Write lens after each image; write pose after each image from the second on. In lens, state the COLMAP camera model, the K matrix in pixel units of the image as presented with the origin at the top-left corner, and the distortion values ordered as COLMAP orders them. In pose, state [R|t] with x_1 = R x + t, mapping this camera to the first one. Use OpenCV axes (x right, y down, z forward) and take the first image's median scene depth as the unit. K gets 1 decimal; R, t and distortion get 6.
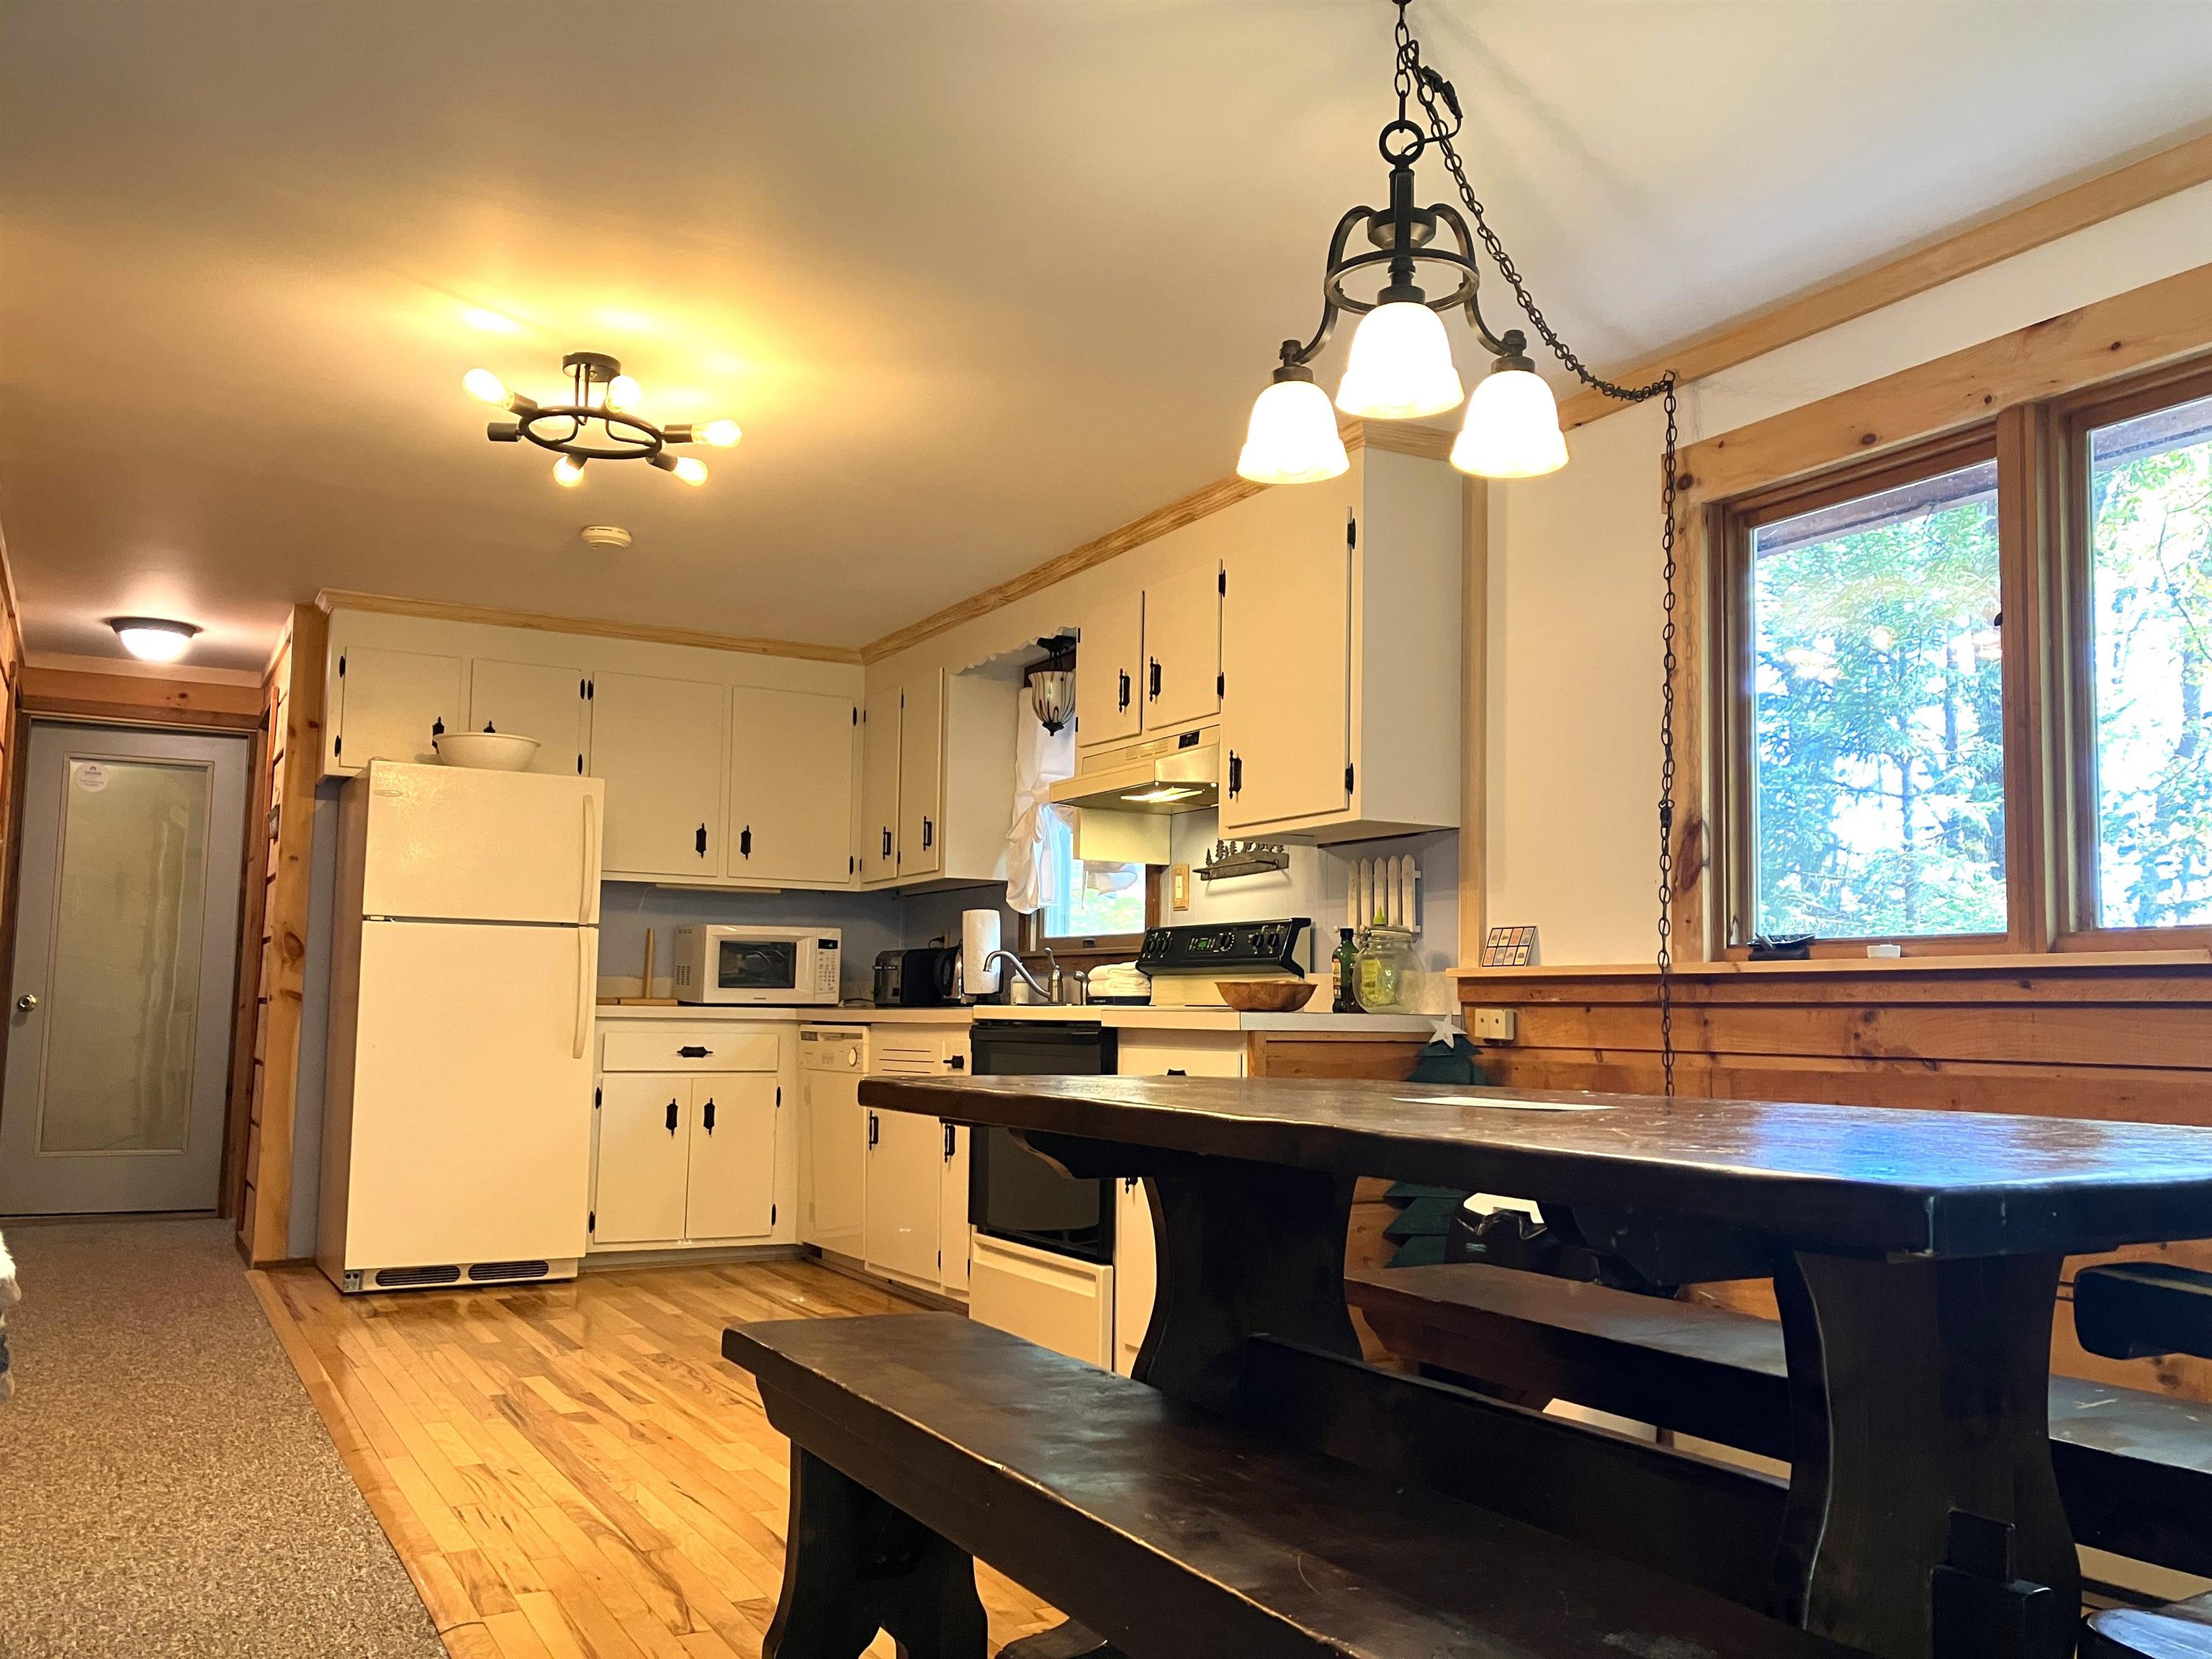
lens RADIAL K [[1843.0, 0, 1126.7], [0, 1843.0, 848.5], [0, 0, 1]] dist [0.055900, -0.067519]
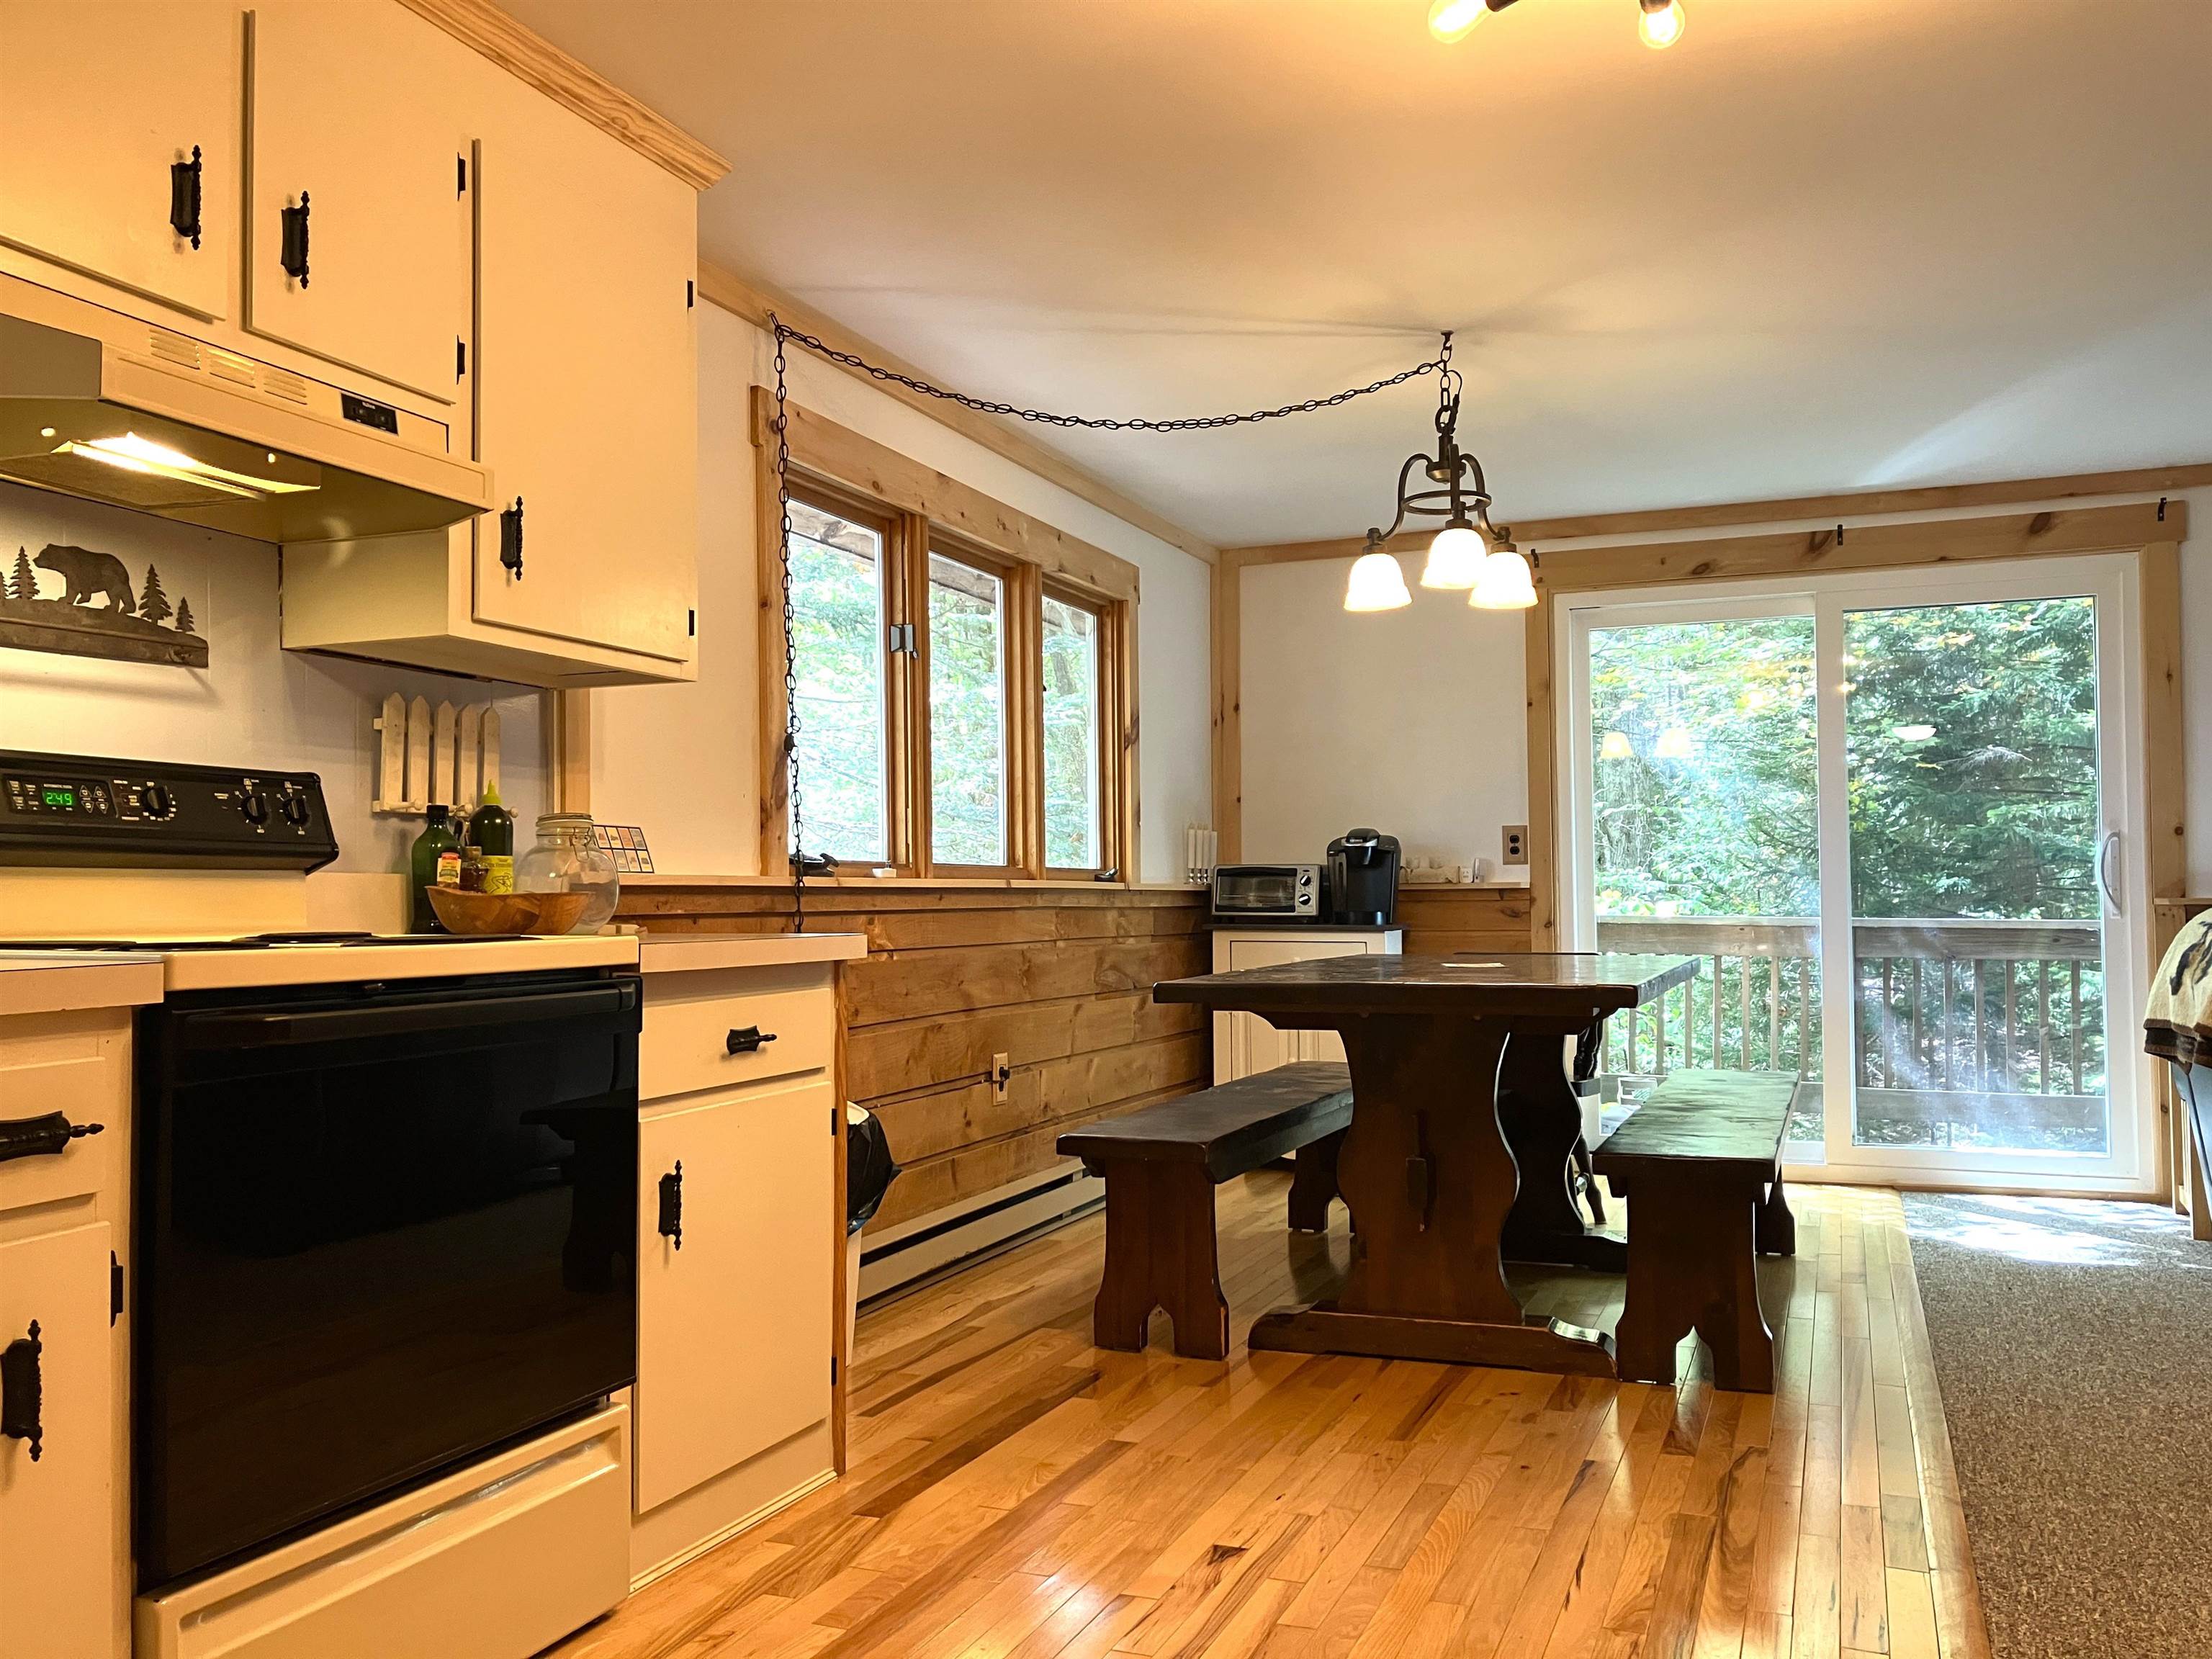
lens RADIAL K [[1843.0, 0, 1103.0], [0, 1843.0, 840.2], [0, 0, 1]] dist [0.055900, -0.067519]
pose [[-0.634659, 0.017162, 0.772602, -0.468417], [-0.069489, 0.994436, -0.079173, 0.081178], [-0.769662, -0.103935, -0.629935, 1.100647]]
